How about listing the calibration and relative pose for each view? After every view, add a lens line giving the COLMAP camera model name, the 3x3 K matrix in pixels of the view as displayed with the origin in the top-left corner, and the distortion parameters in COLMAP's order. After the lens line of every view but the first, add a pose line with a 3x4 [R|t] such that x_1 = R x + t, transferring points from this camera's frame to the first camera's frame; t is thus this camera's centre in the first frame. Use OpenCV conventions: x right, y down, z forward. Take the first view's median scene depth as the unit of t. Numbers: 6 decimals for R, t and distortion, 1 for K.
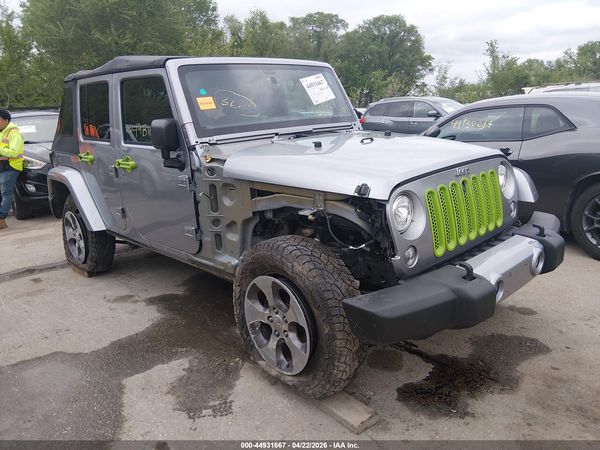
lens RADIAL K [[460.0, 0, 299.9], [0, 460.0, 223.1], [0, 0, 1]] dist [0.040726, -0.047681]
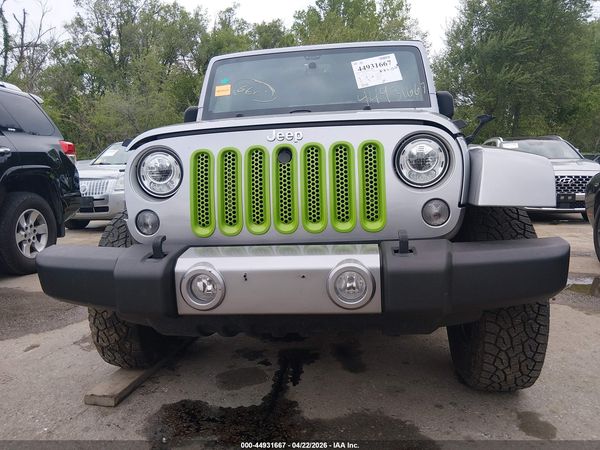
lens RADIAL K [[460.0, 0, 302.5], [0, 460.0, 228.0], [0, 0, 1]] dist [0.040726, -0.047681]
pose [[0.641767, 0.124638, -0.756704, 0.799696], [-0.189092, 0.981958, 0.001370, 0.018479], [0.743222, 0.142208, 0.653757, 0.498543]]
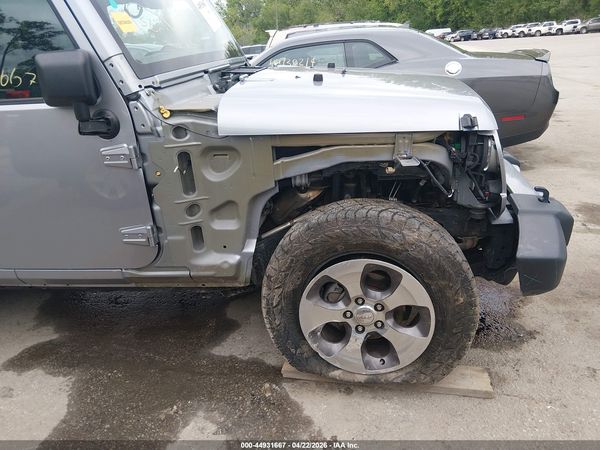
lens RADIAL K [[460.0, 0, 299.8], [0, 460.0, 227.7], [0, 0, 1]] dist [0.040726, -0.047681]
pose [[0.782651, -0.238117, 0.575115, -0.452839], [0.177652, 0.970958, 0.160251, -0.055400], [-0.596571, -0.023251, 0.802224, 0.384240]]
